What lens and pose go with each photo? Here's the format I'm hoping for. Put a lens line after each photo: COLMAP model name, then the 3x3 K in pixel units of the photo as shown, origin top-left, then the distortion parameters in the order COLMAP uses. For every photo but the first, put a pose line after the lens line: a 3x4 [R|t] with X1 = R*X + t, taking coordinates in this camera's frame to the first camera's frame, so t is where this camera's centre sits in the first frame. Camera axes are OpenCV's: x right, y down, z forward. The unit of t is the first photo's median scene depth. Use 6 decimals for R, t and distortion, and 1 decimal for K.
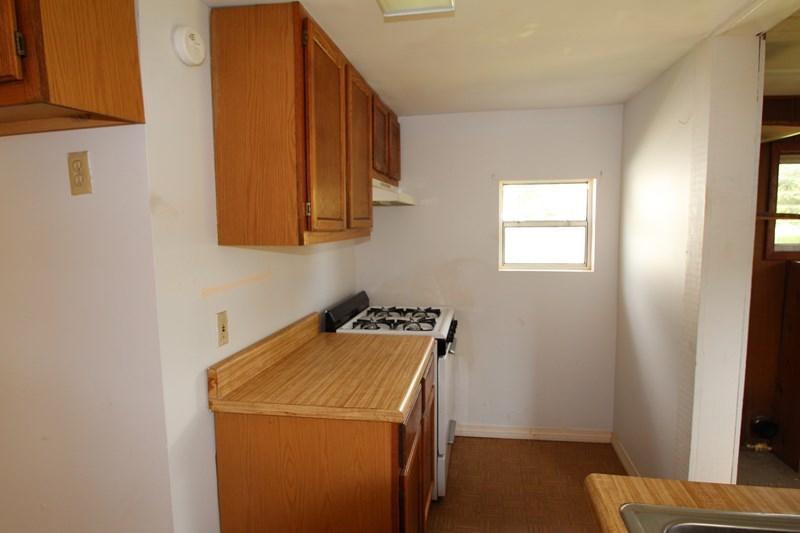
lens RADIAL K [[462.4, 0, 403.3], [0, 462.4, 265.6], [0, 0, 1]] dist [-0.001095, -0.029069]
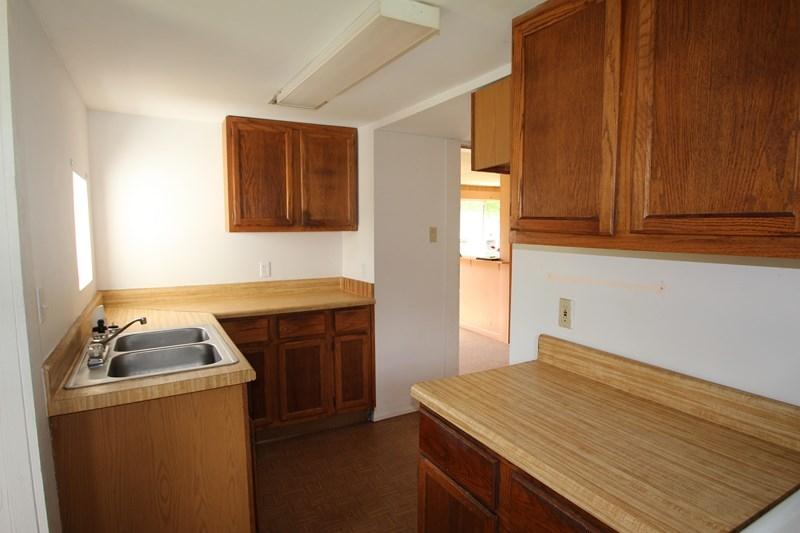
lens RADIAL K [[462.4, 0, 403.3], [0, 462.4, 265.6], [0, 0, 1]] dist [-0.001095, -0.029069]
pose [[-0.773802, 0.073641, -0.629132, 0.611734], [-0.048095, 0.983521, 0.174277, -0.155241], [0.631599, 0.165114, -0.757509, 1.534601]]
